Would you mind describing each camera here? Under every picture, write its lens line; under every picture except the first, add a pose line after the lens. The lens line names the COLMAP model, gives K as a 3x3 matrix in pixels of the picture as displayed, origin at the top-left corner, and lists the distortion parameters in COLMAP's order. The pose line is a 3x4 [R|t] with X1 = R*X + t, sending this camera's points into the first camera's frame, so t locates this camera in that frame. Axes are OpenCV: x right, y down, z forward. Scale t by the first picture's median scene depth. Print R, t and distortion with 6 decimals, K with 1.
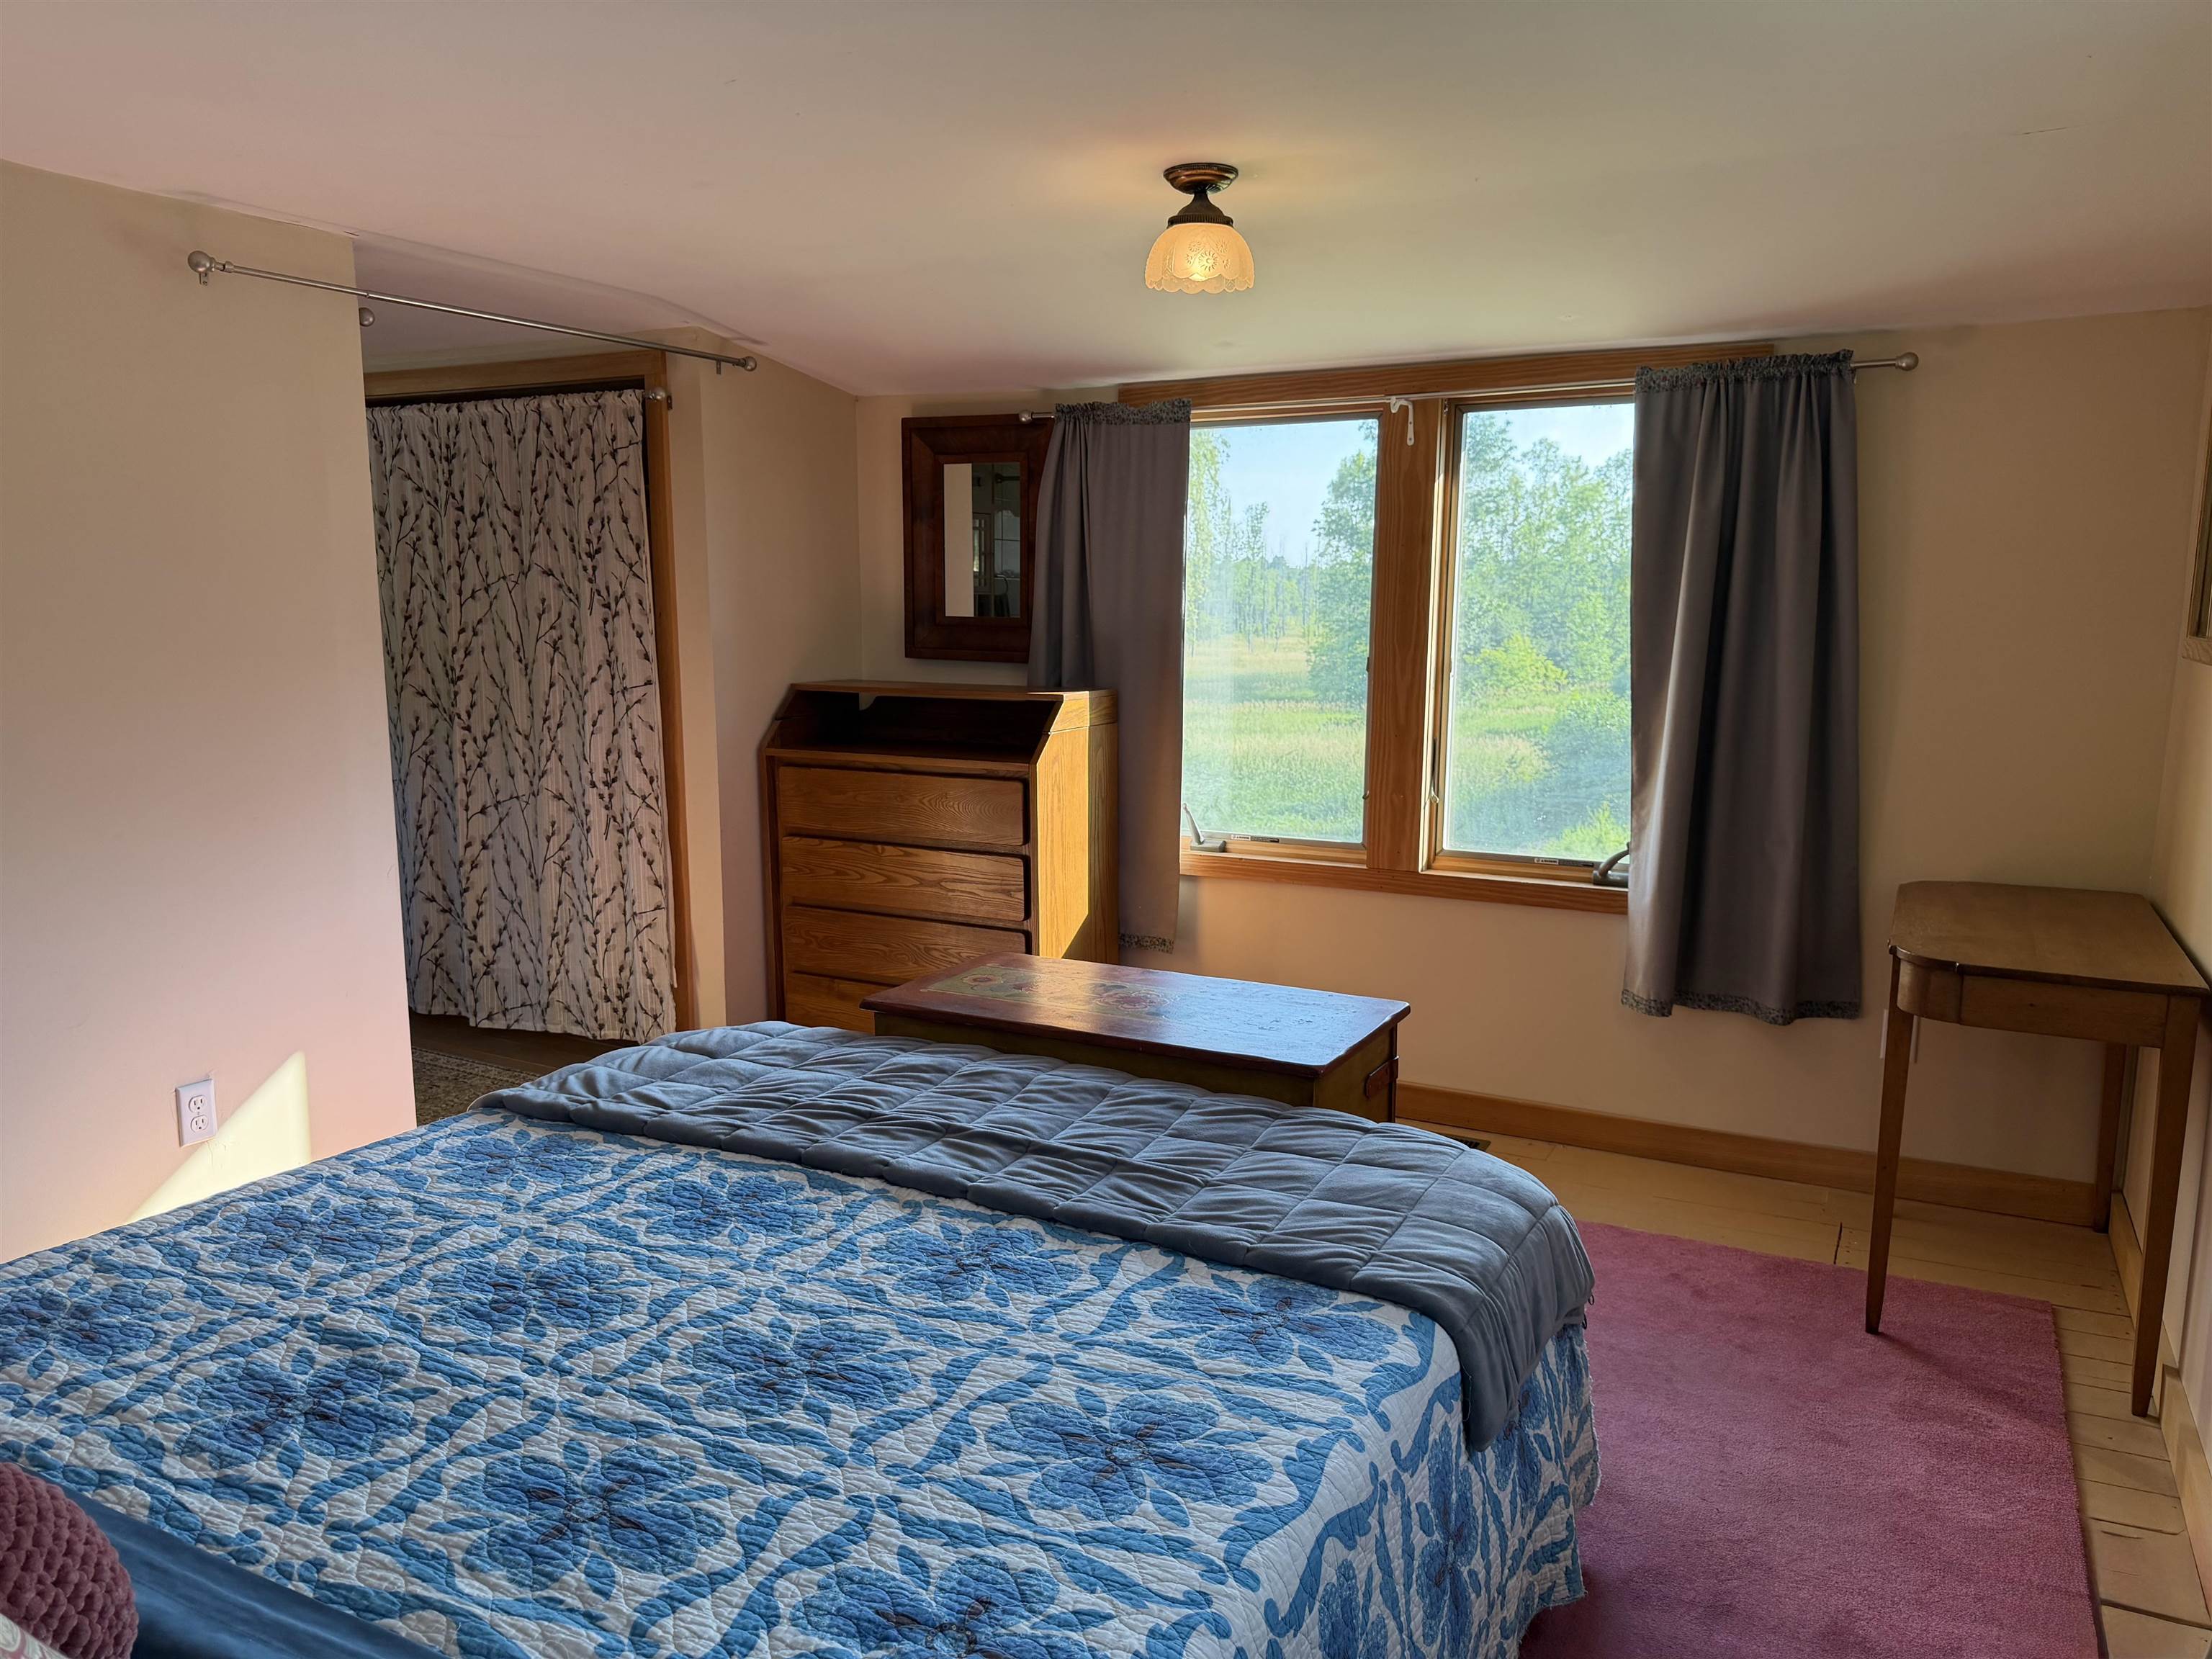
lens RADIAL K [[1555.4, 0, 1106.0], [0, 1555.4, 829.5], [0, 0, 1]] dist [0.081229, -0.157232]
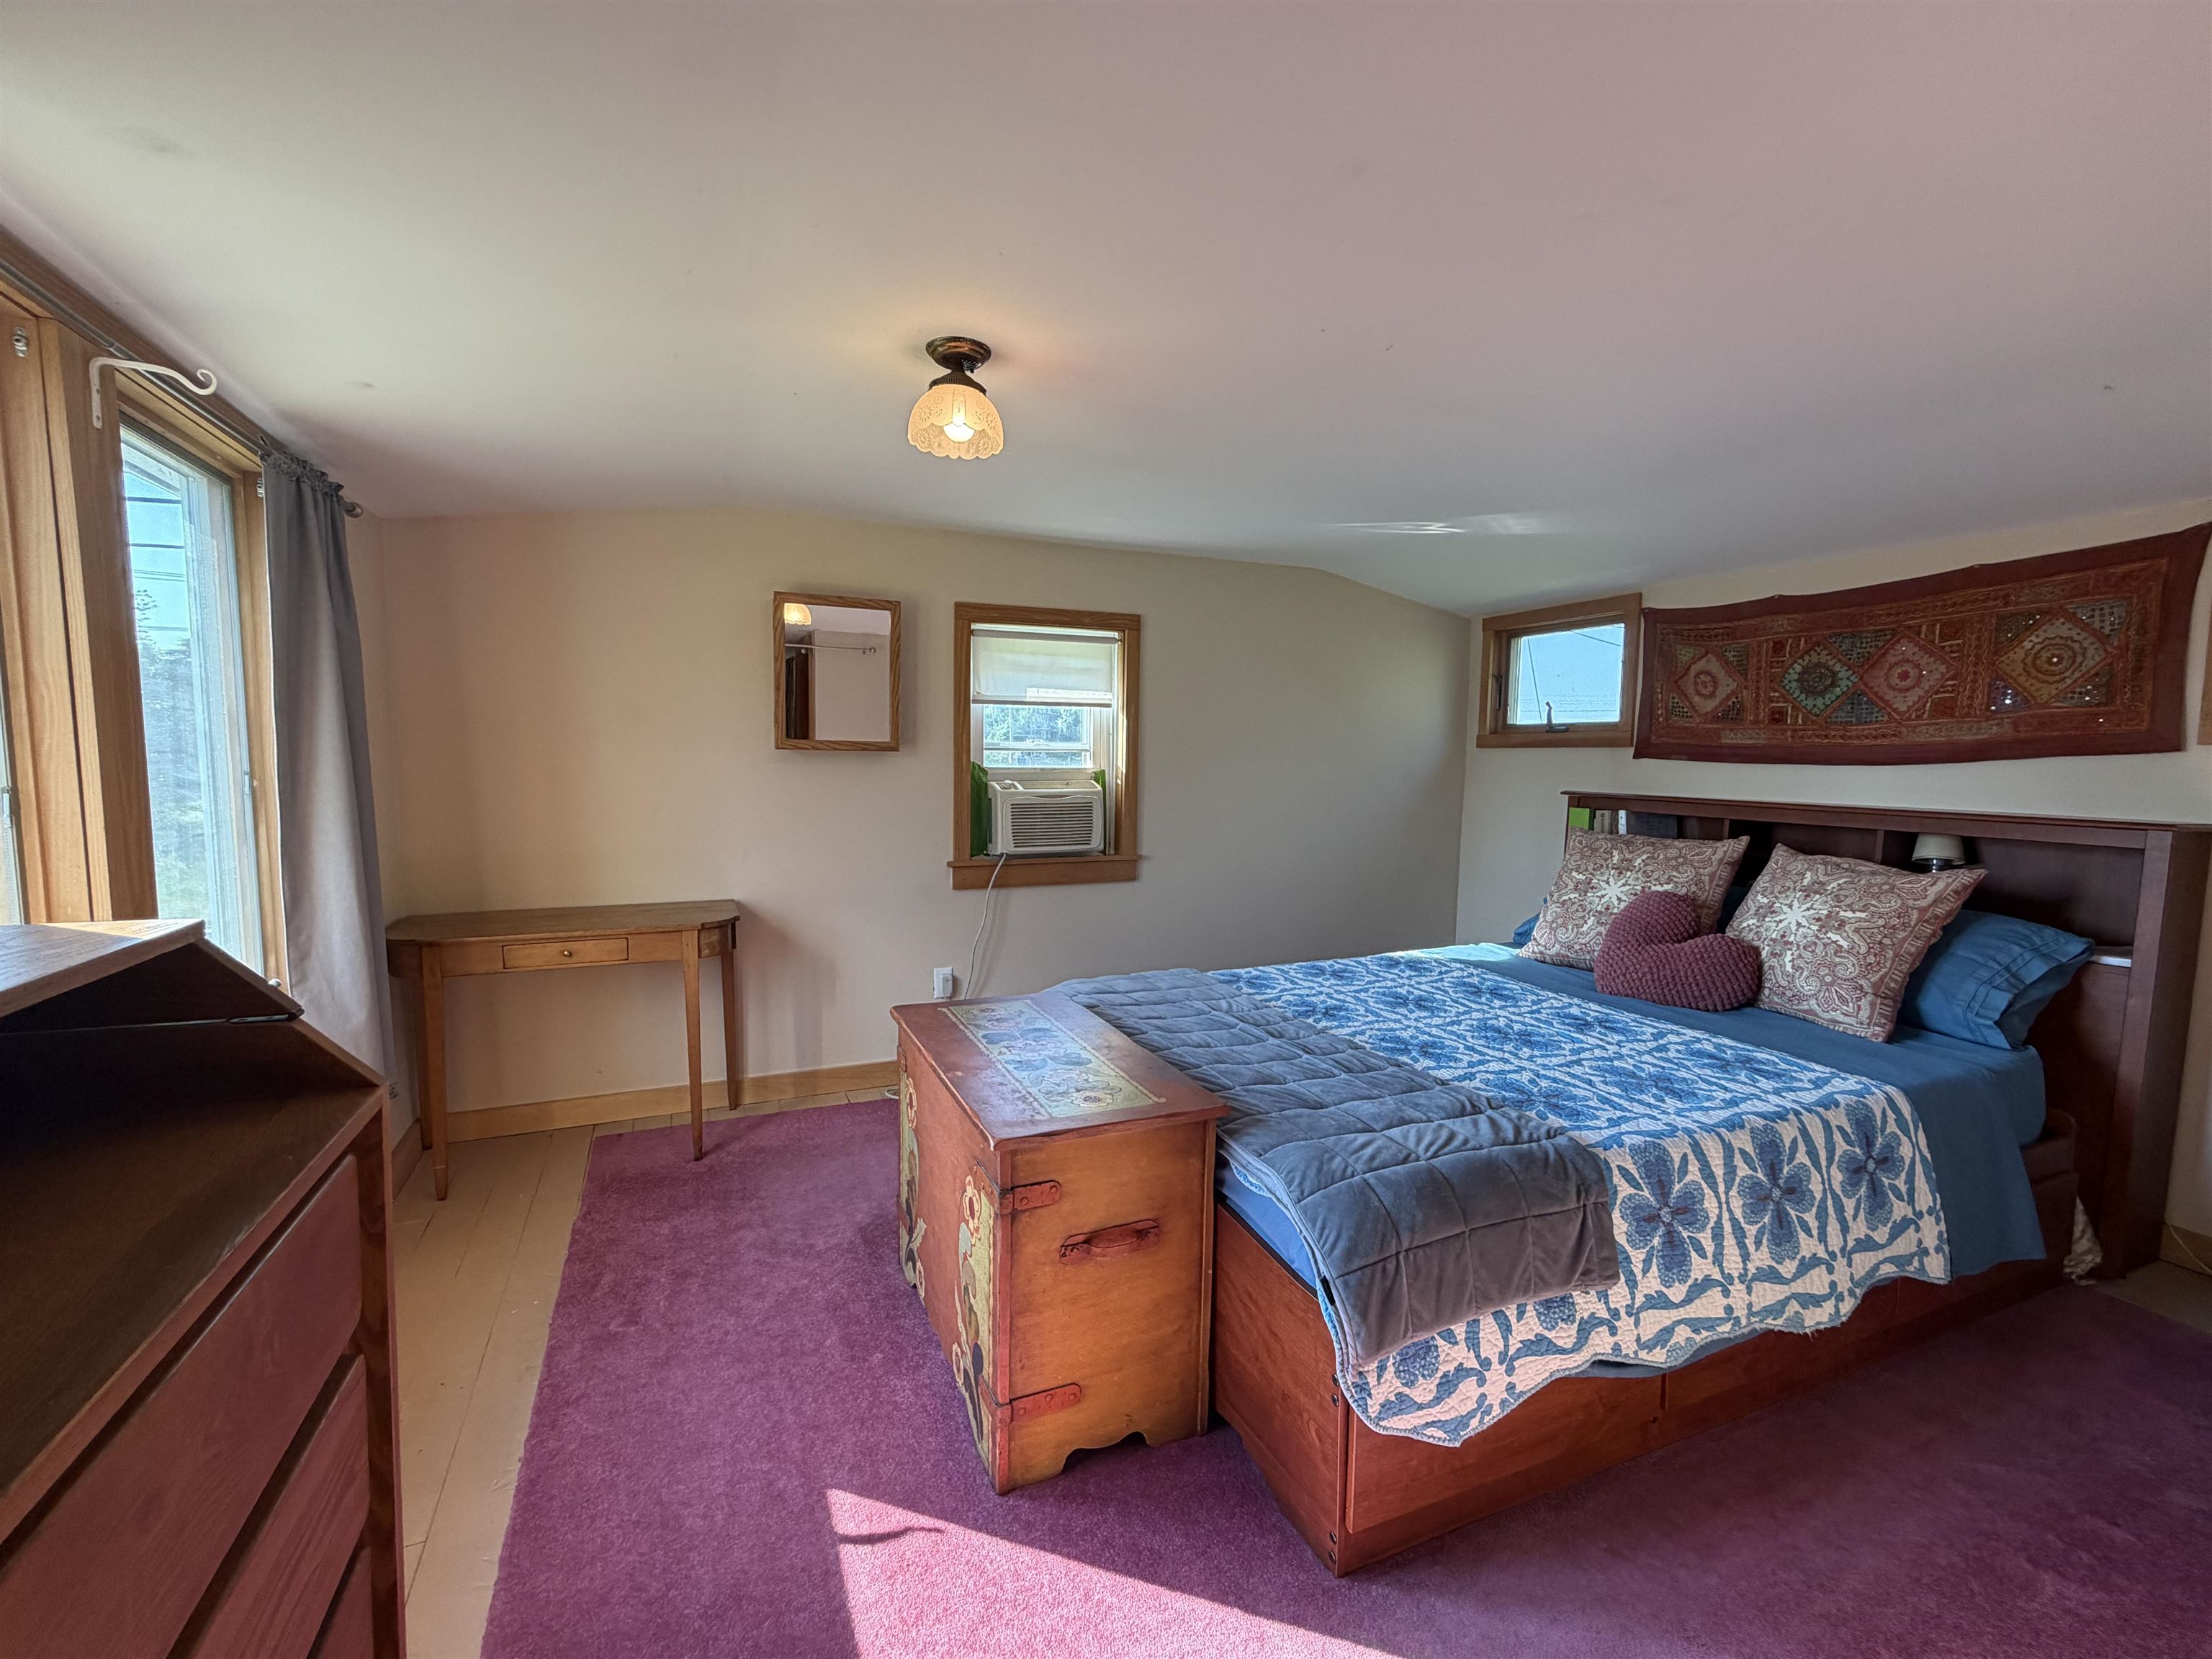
lens RADIAL K [[956.0, 0, 1100.1], [0, 956.0, 839.4], [0, 0, 1]] dist [-0.015317, -0.000280]
pose [[-0.776182, -0.068688, 0.626756, -0.669349], [0.075336, 0.976823, 0.200351, -0.270238], [-0.625992, 0.202726, -0.753018, 2.109924]]
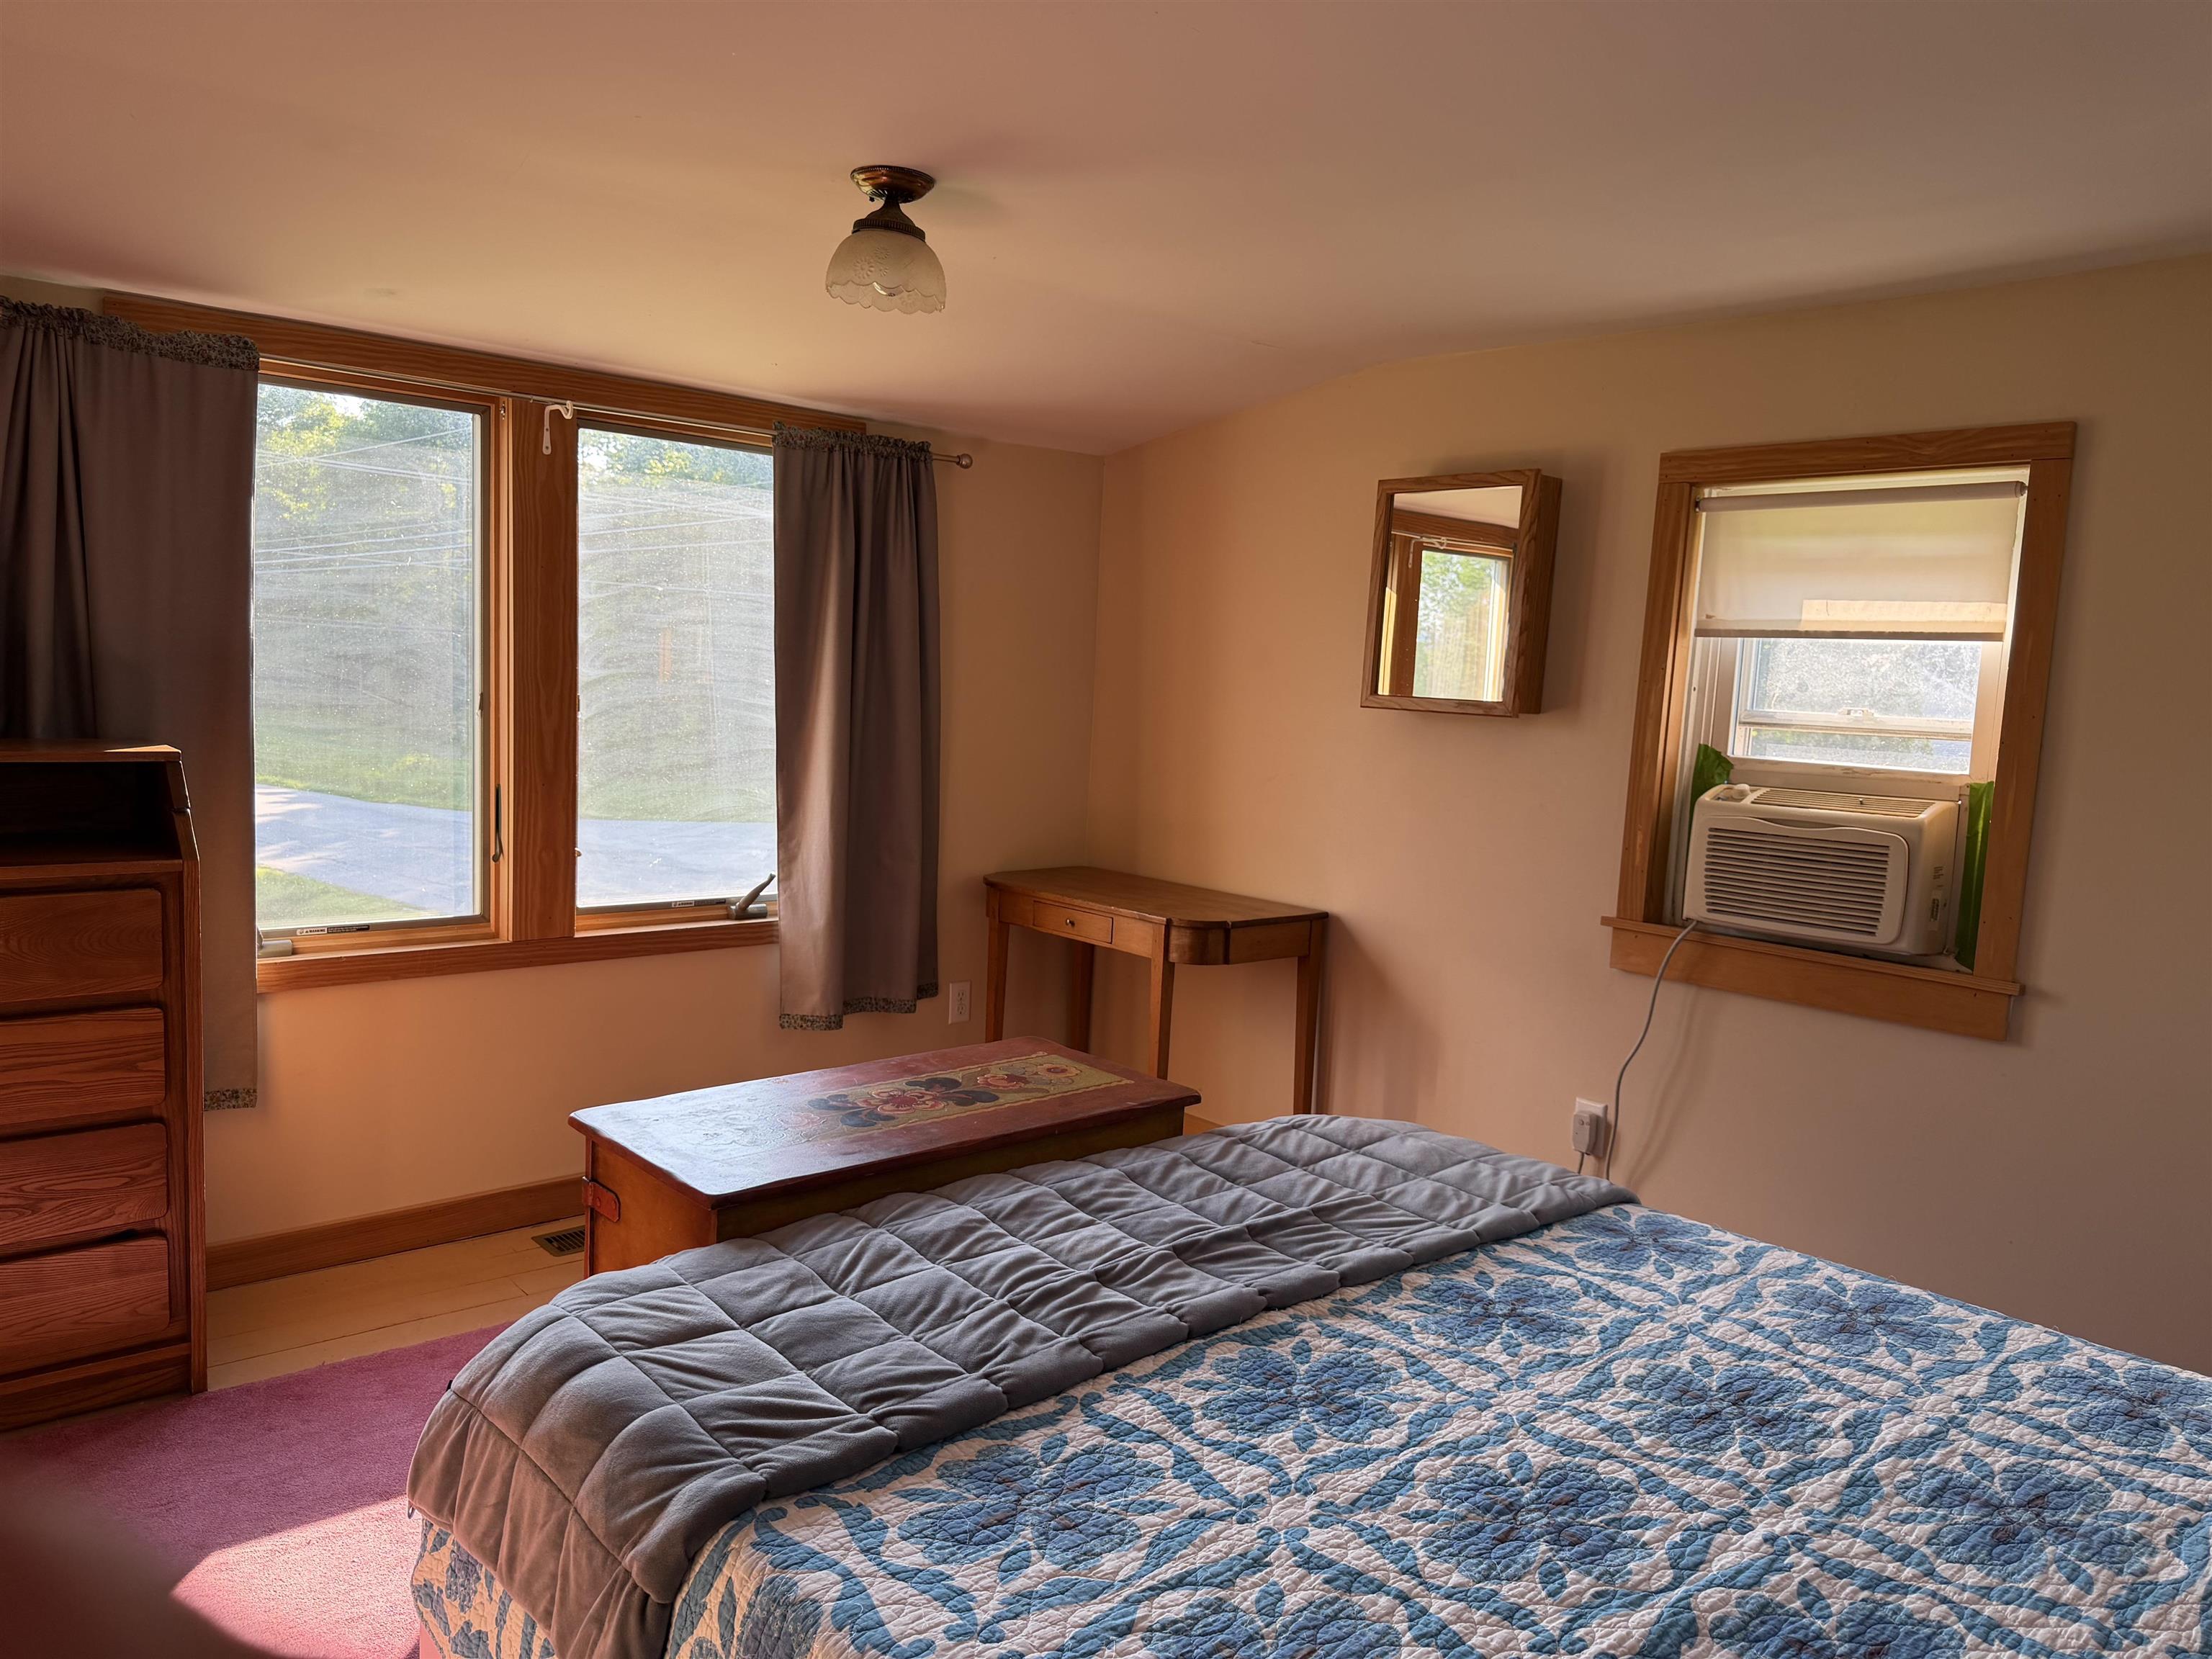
lens RADIAL K [[1564.3, 0, 1106.0], [0, 1564.3, 829.5], [0, 0, 1]] dist [0.004645, -0.003014]
pose [[0.353386, -0.083296, 0.931762, -1.062987], [0.085704, 0.994722, 0.056420, -0.117315], [-0.931543, 0.059917, 0.358660, 0.803355]]
